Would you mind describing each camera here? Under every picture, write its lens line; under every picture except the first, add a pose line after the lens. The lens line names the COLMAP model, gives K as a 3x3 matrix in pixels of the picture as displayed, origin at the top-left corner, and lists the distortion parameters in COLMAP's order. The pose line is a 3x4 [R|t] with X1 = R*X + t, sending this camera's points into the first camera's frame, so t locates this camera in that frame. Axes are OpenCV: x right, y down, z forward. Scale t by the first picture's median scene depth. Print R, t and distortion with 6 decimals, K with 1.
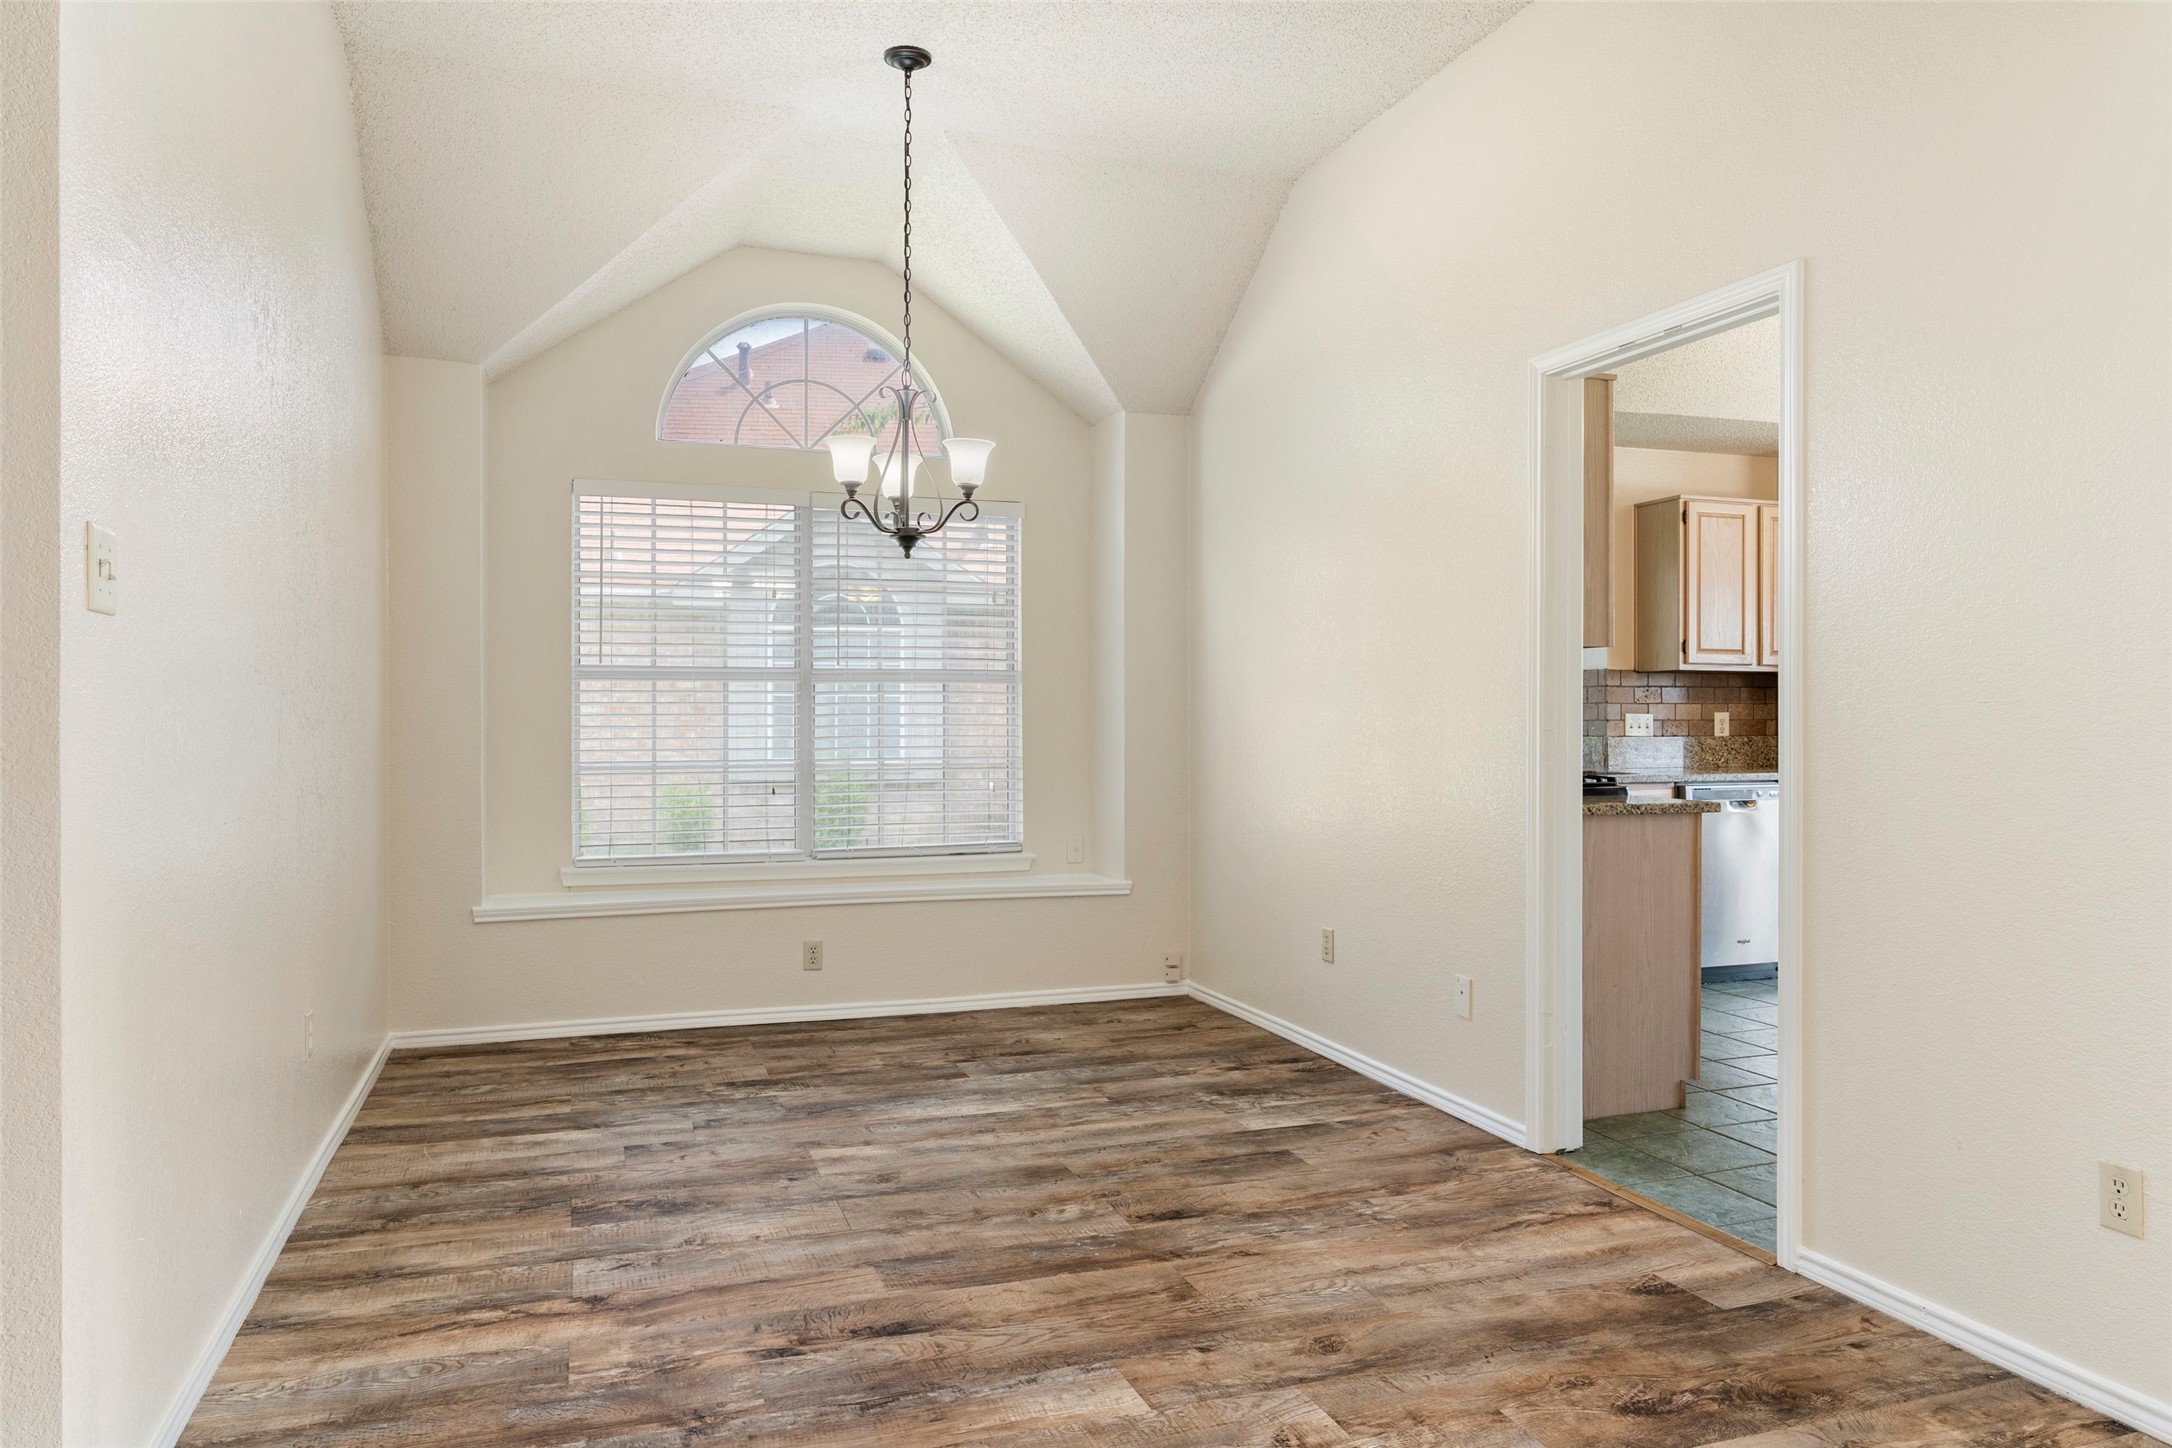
lens RADIAL K [[1400.2, 0, 1071.0], [0, 1400.2, 708.2], [0, 0, 1]] dist [-0.008096, 0.000679]
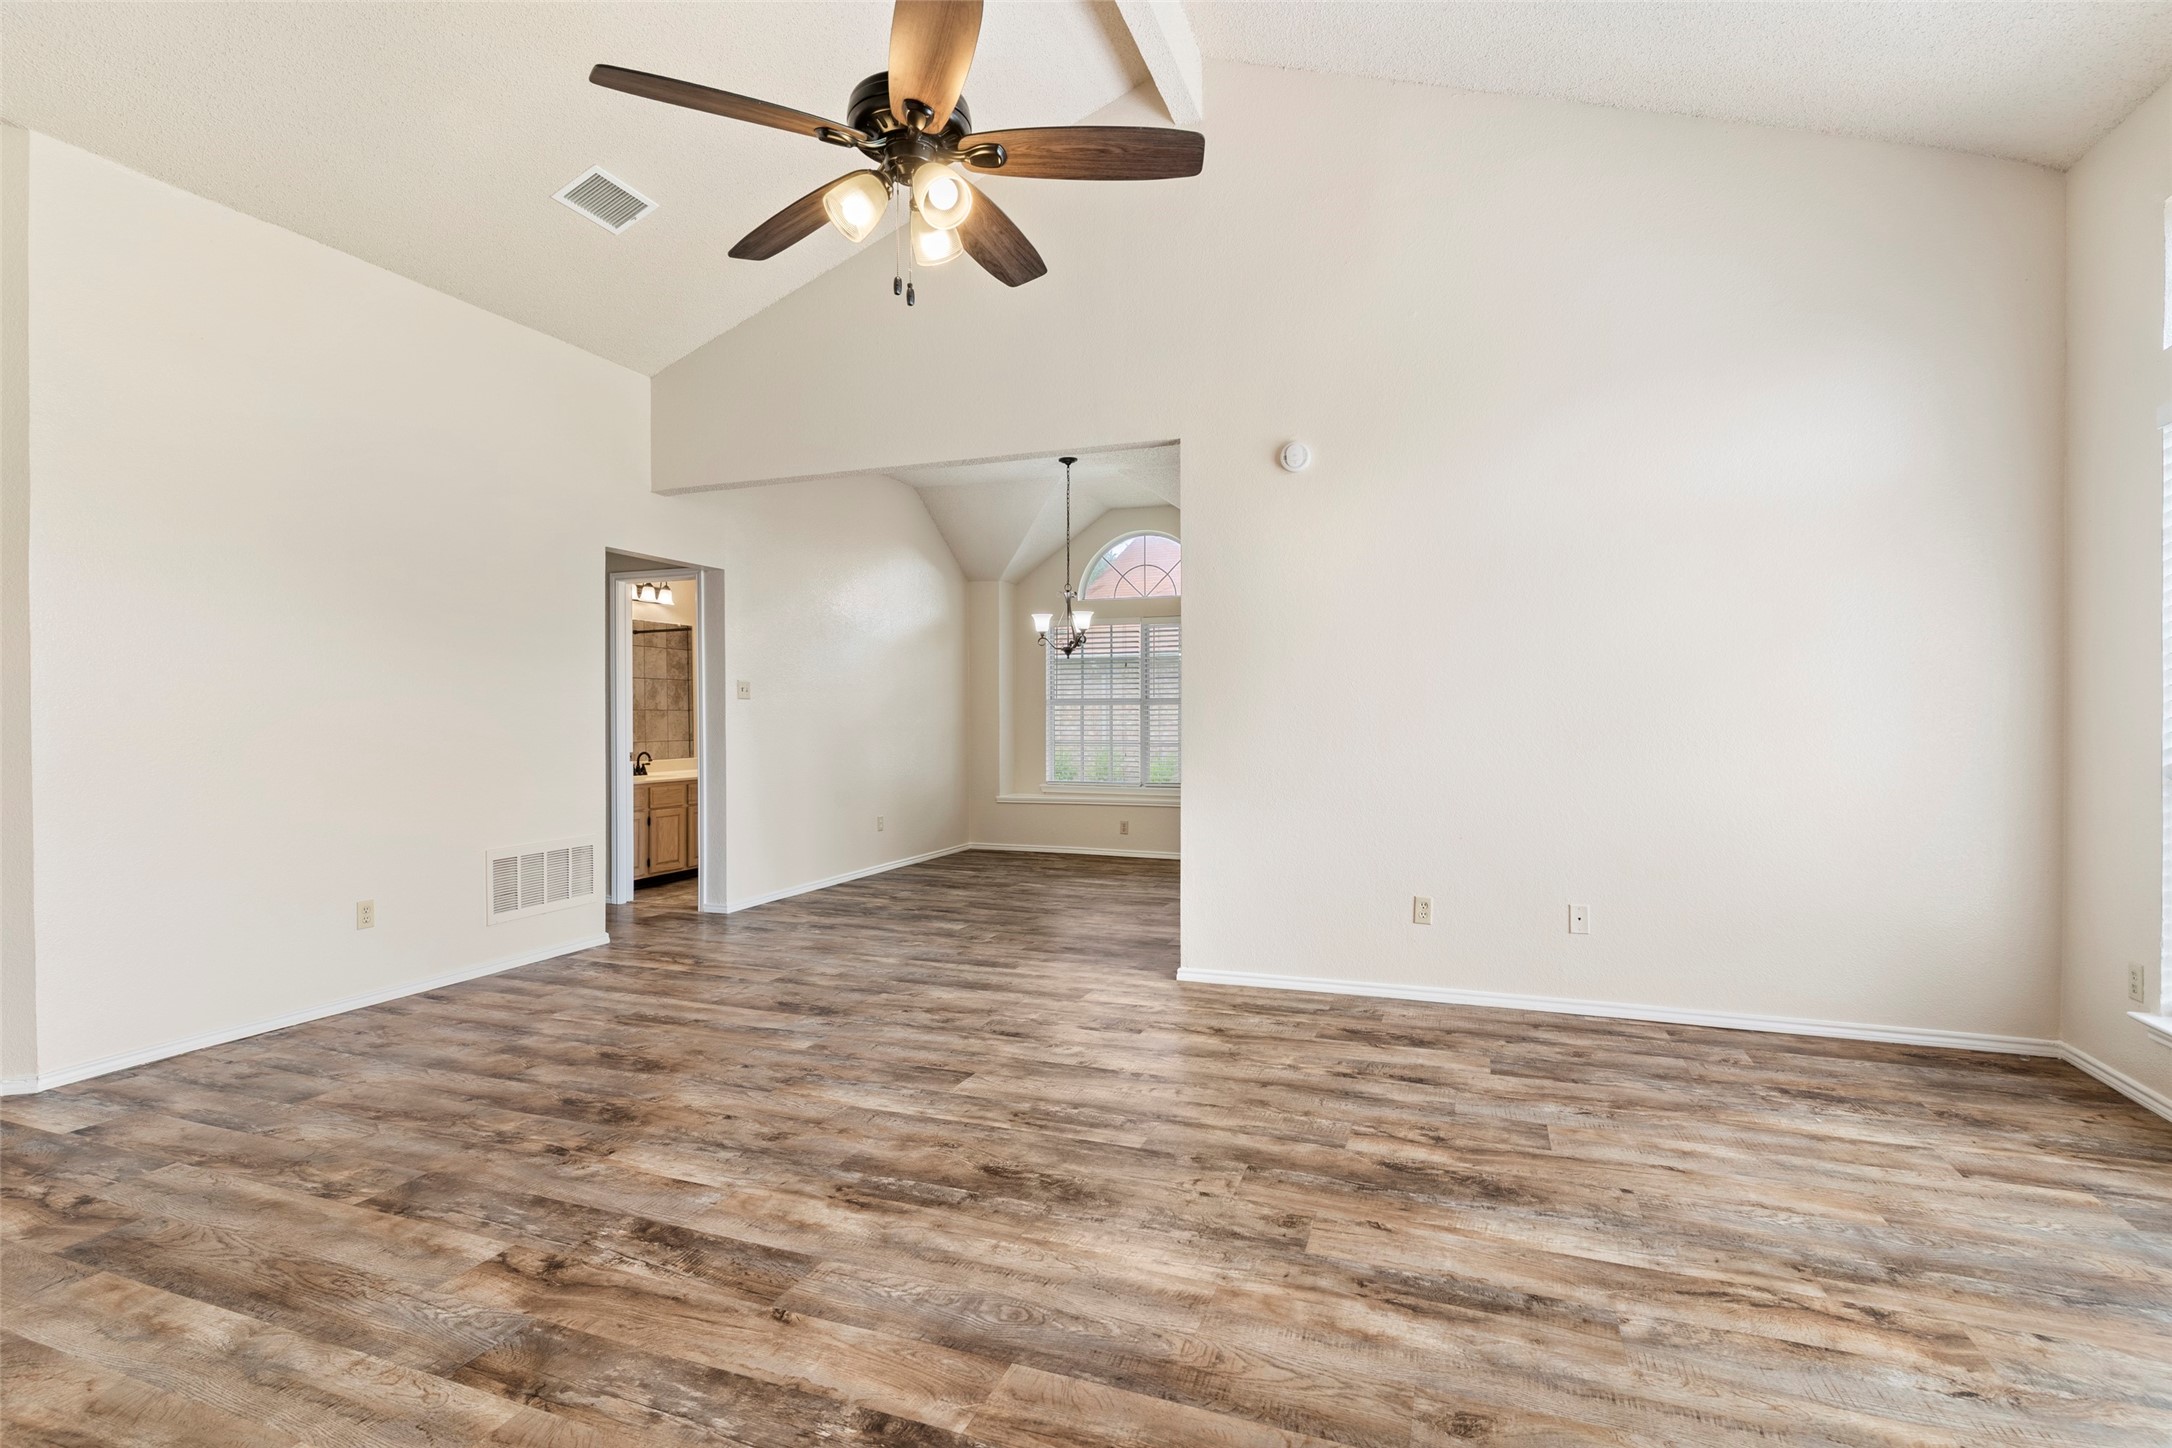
lens RADIAL K [[1045.7, 0, 1069.3], [0, 1045.7, 728.5], [0, 0, 1]] dist [0.001880, 0.000571]
pose [[0.760410, 0.003974, -0.649431, 1.133717], [0.006999, 0.999873, 0.014314, -0.008973], [0.649406, -0.015430, 0.760286, -0.444765]]
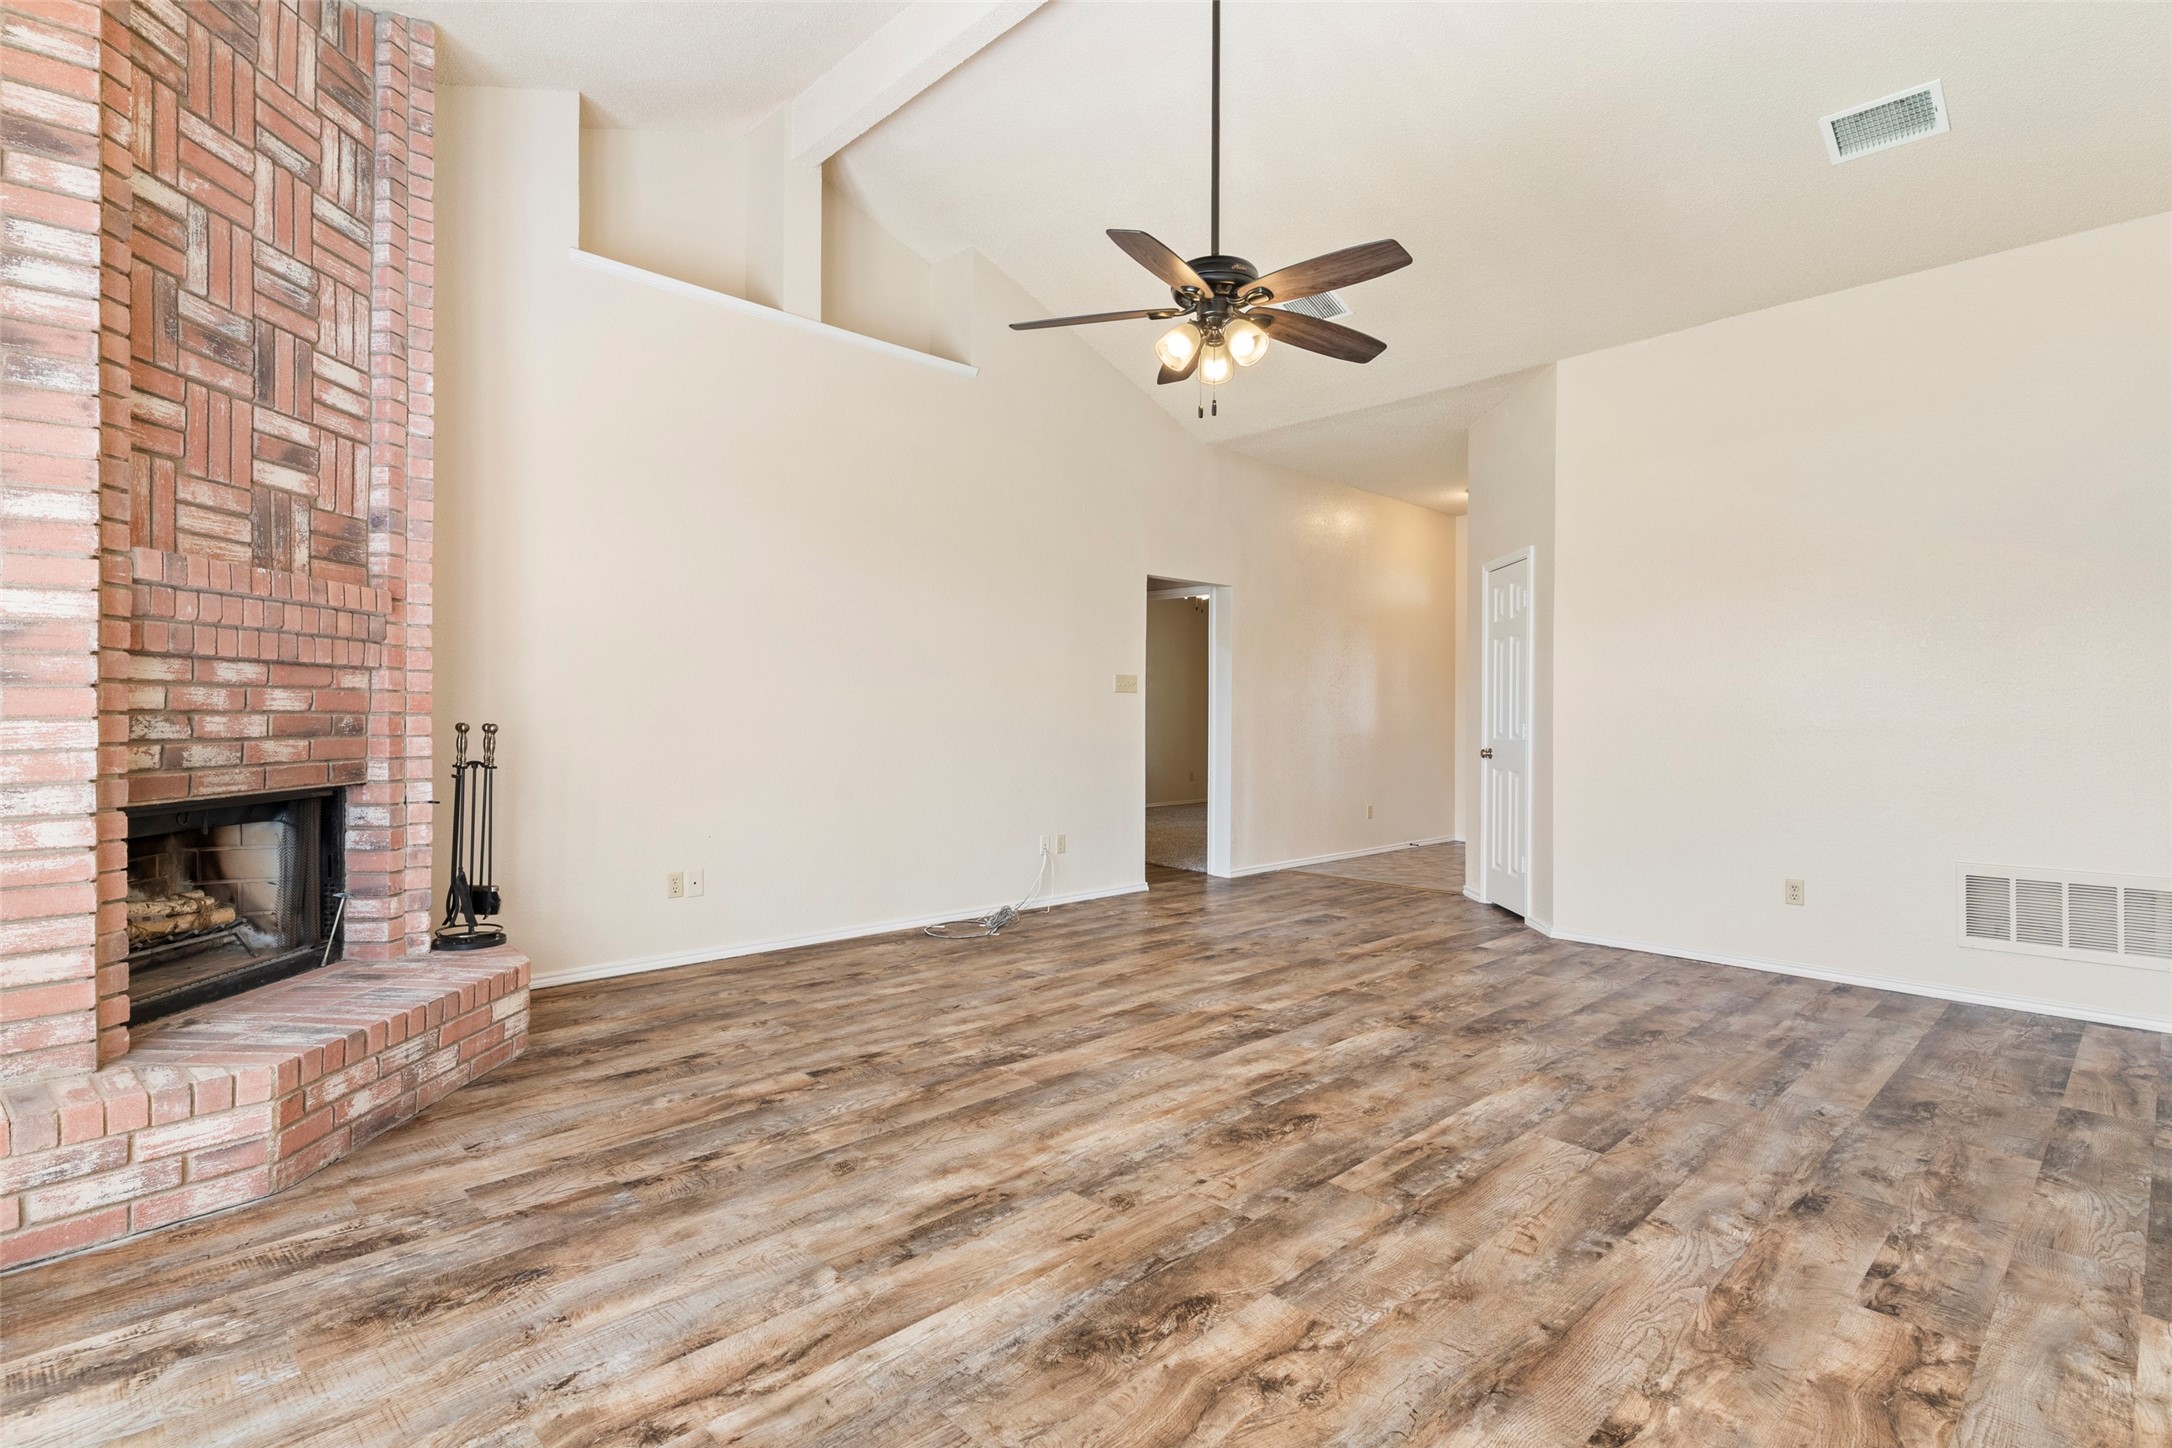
lens RADIAL K [[1045.7, 0, 1070.2], [0, 1045.7, 707.3], [0, 0, 1]] dist [0.001880, 0.000571]
pose [[-0.910236, -0.007924, -0.414013, 1.125821], [-0.003196, 0.999922, -0.012111, 0.000738], [0.414077, -0.009700, -0.910190, 0.663462]]
